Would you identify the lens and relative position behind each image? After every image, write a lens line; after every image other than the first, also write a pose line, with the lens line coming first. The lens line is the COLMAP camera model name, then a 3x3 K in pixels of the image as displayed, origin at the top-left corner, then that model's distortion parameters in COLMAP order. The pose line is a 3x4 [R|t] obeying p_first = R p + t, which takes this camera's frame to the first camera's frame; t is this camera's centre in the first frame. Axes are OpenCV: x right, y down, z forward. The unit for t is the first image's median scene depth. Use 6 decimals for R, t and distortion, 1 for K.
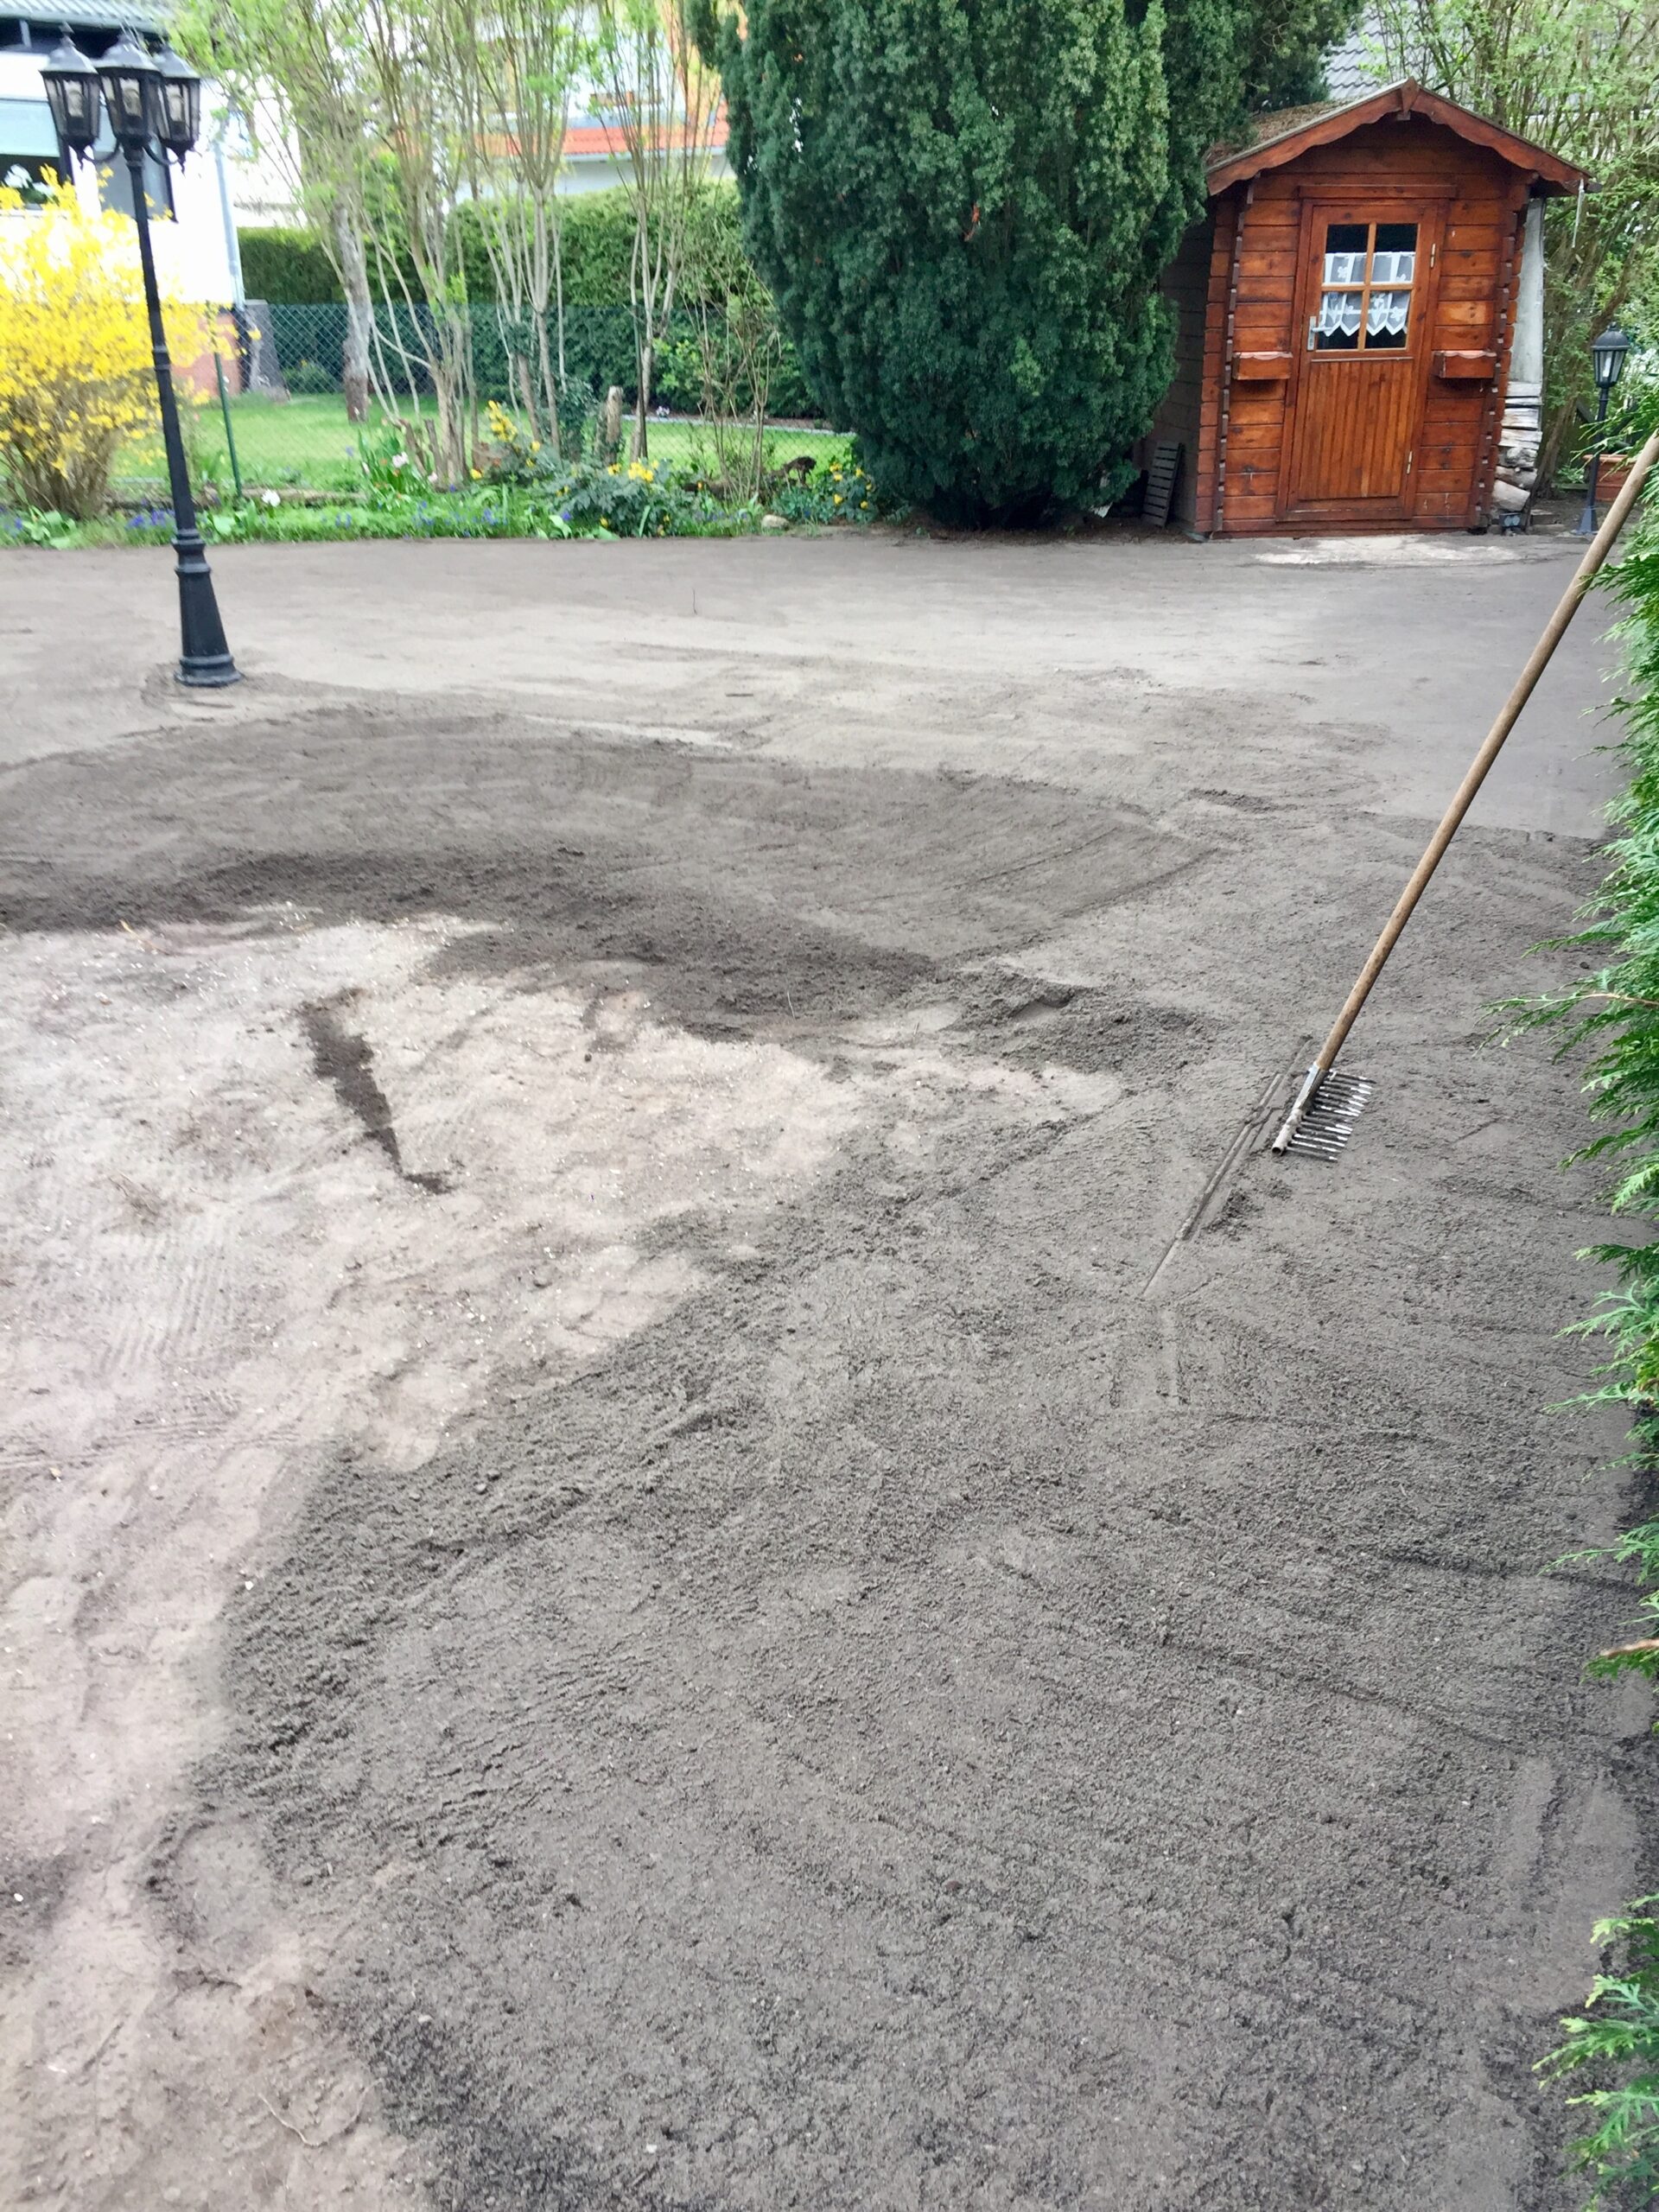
lens RADIAL K [[1961.3, 0, 843.9], [0, 1961.3, 1104.5], [0, 0, 1]] dist [0.064659, -0.089860]
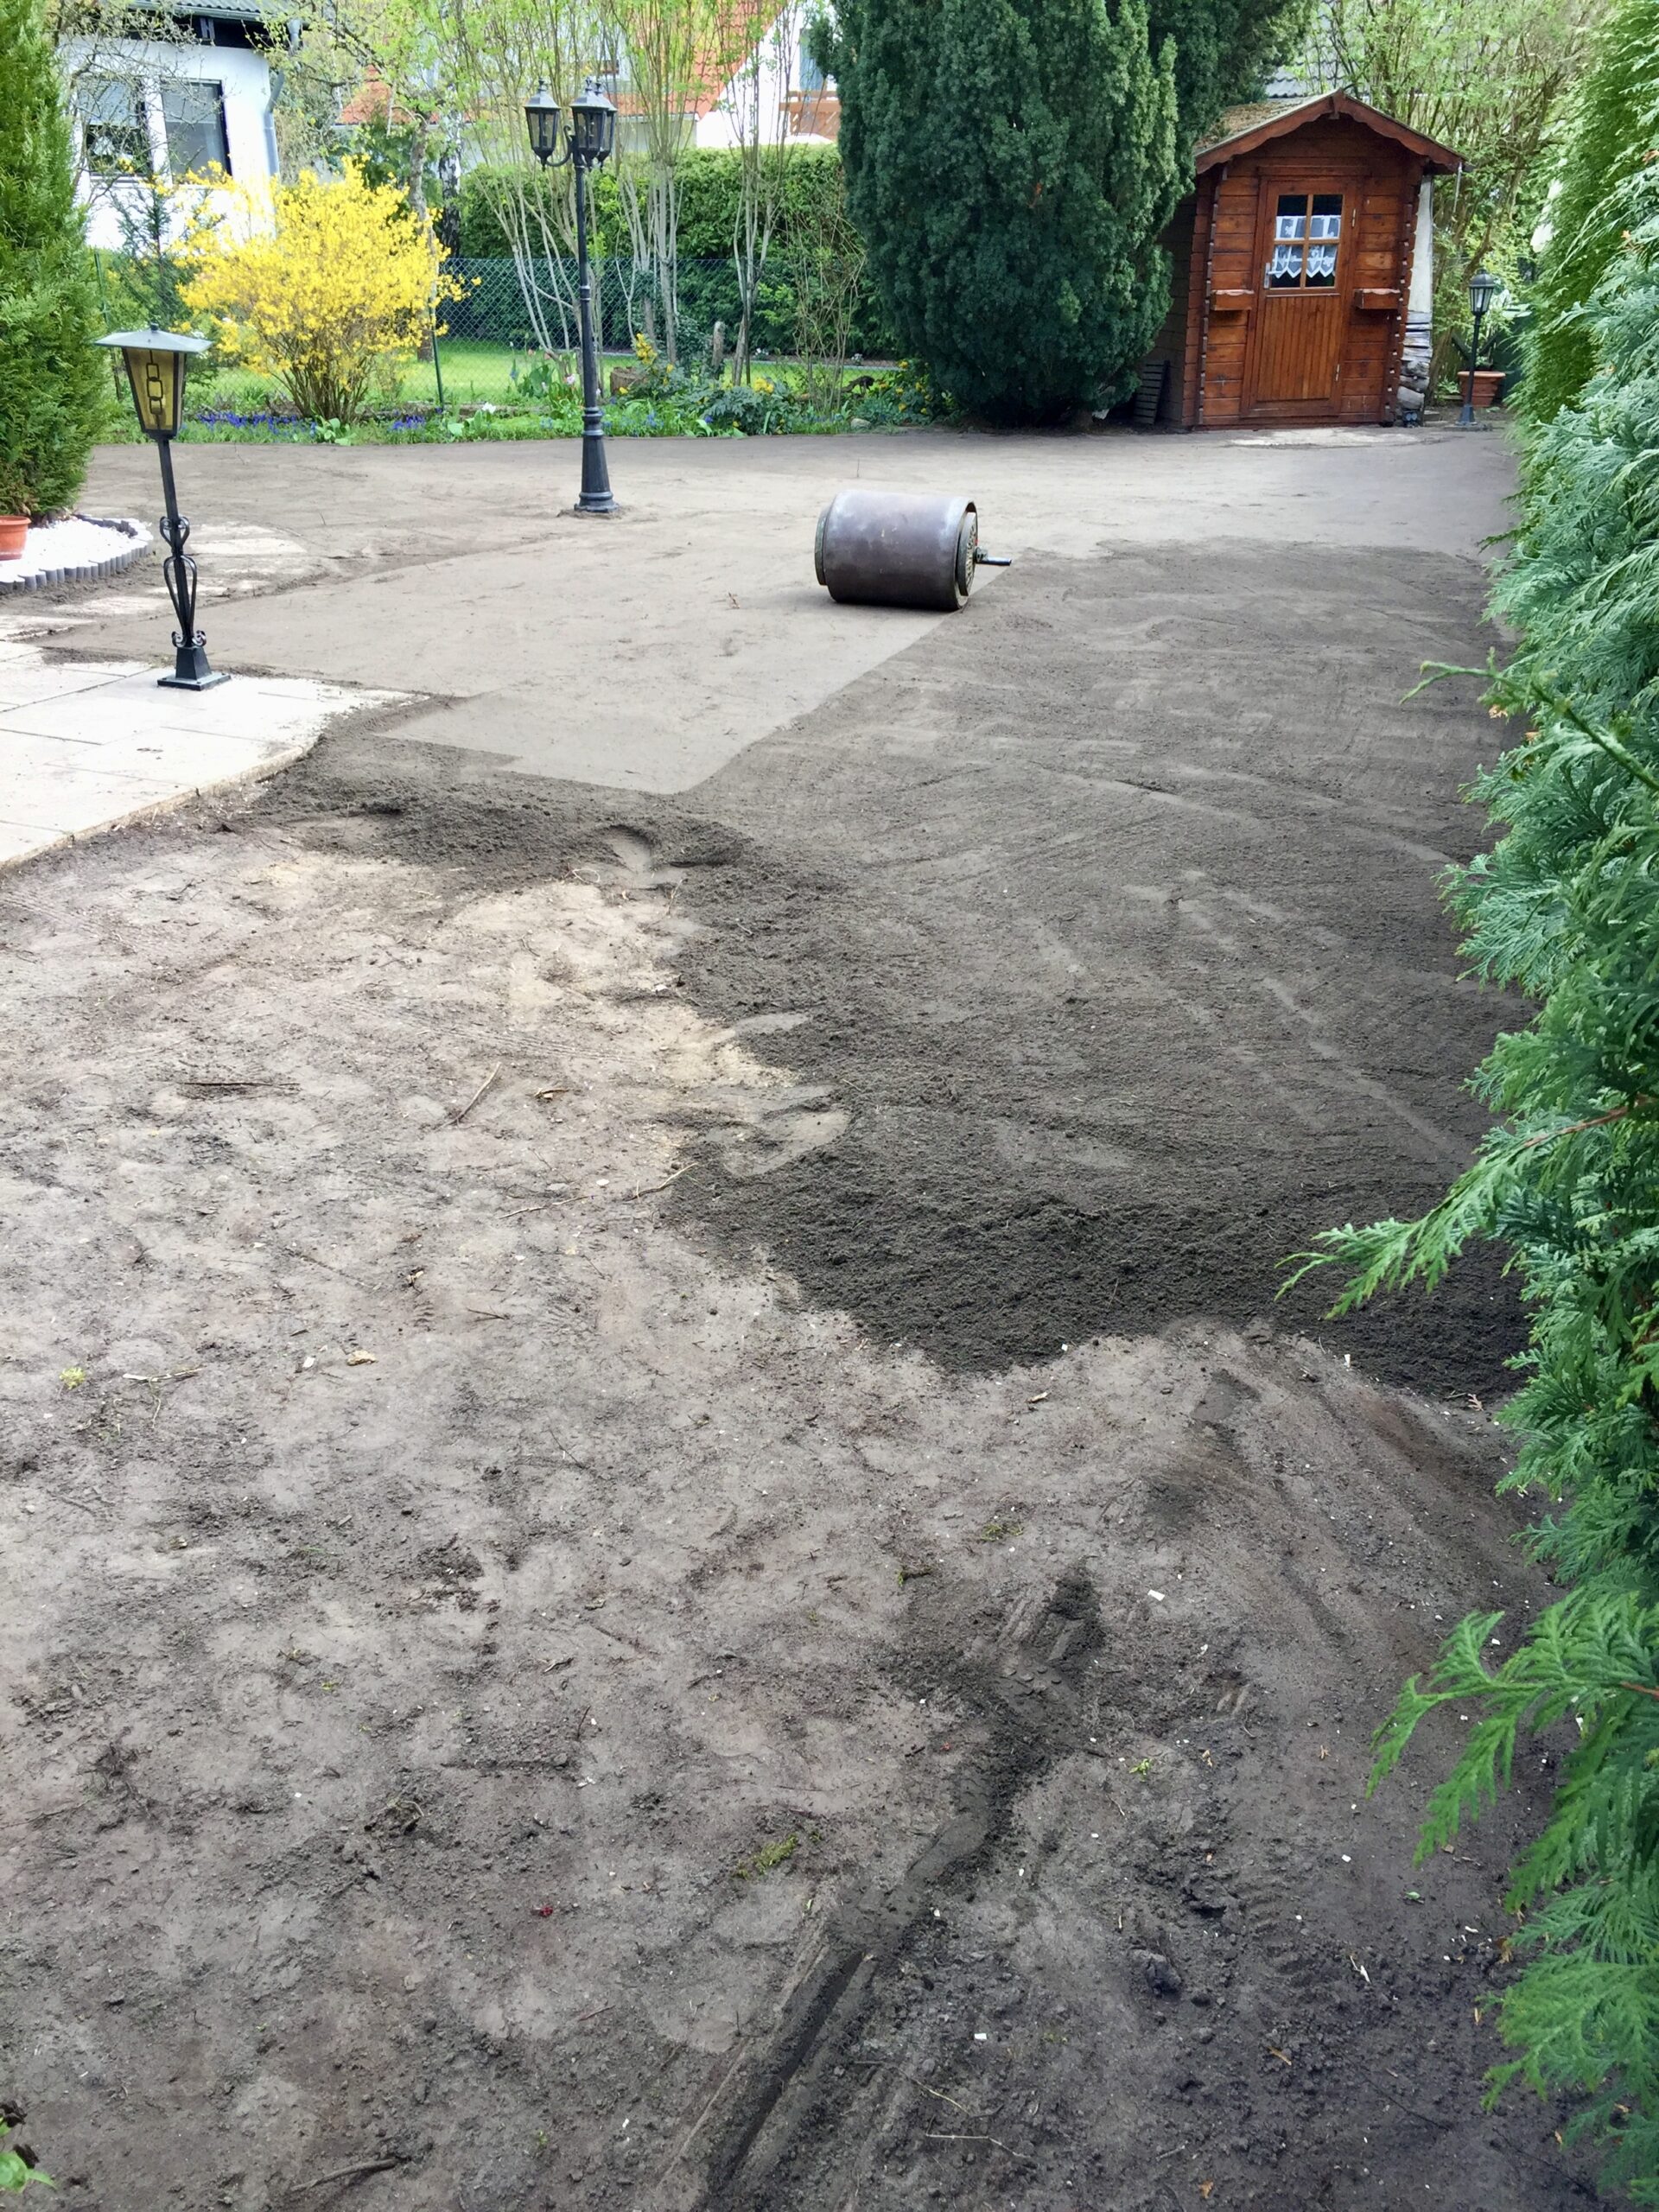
lens RADIAL K [[1961.3, 0, 847.8], [0, 1961.3, 1118.7], [0, 0, 1]] dist [0.064659, -0.089860]
pose [[0.997027, -0.032907, 0.069678, -0.175009], [0.031091, 0.999152, 0.026987, 0.151921], [-0.070507, -0.024740, 0.997204, -0.372483]]
